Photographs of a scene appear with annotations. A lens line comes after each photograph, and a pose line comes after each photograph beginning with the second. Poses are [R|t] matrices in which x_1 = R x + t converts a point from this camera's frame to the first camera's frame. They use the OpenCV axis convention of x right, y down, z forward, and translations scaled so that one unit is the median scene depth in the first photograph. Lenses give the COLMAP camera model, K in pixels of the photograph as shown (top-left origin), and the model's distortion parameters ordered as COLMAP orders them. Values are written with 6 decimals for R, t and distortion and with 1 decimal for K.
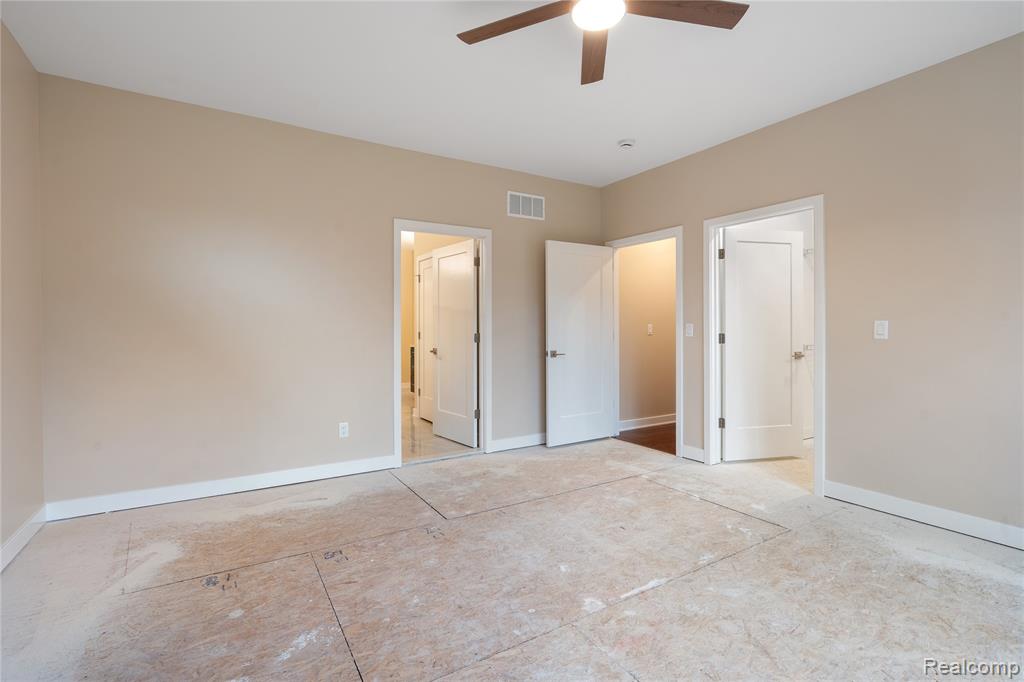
lens RADIAL K [[463.4, 0, 510.1], [0, 463.4, 335.8], [0, 0, 1]] dist [-0.000514, 0.000161]
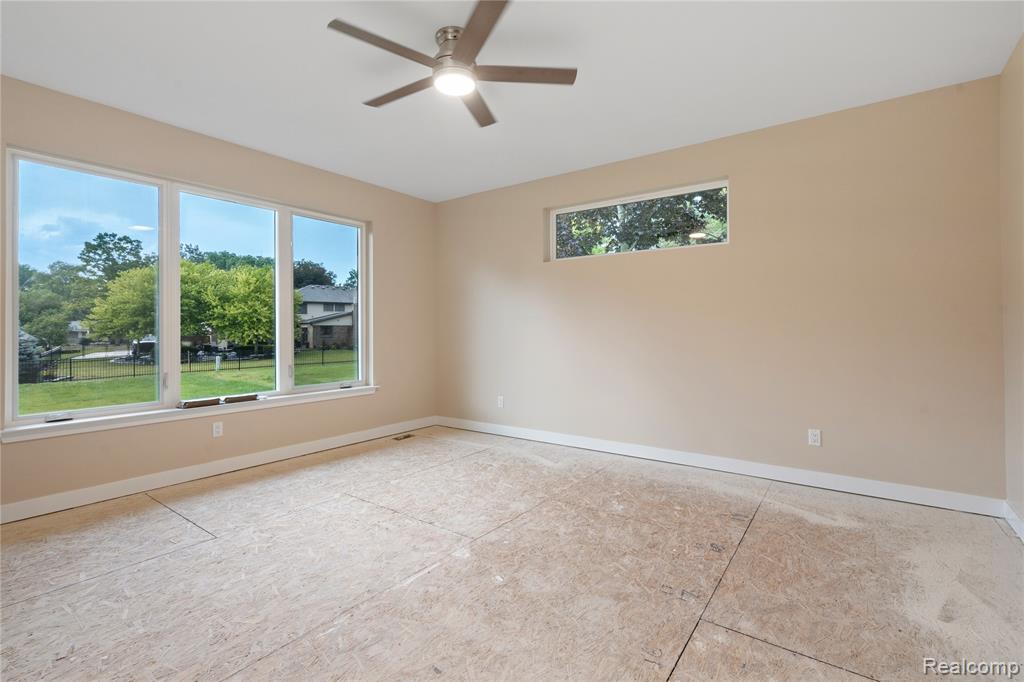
lens RADIAL K [[463.4, 0, 510.1], [0, 463.4, 335.8], [0, 0, 1]] dist [-0.000514, 0.000161]
pose [[-0.926832, 0.010866, -0.375318, 0.420999], [0.001965, 0.999708, 0.024092, -0.022211], [0.375470, 0.021592, -0.926583, 1.773021]]
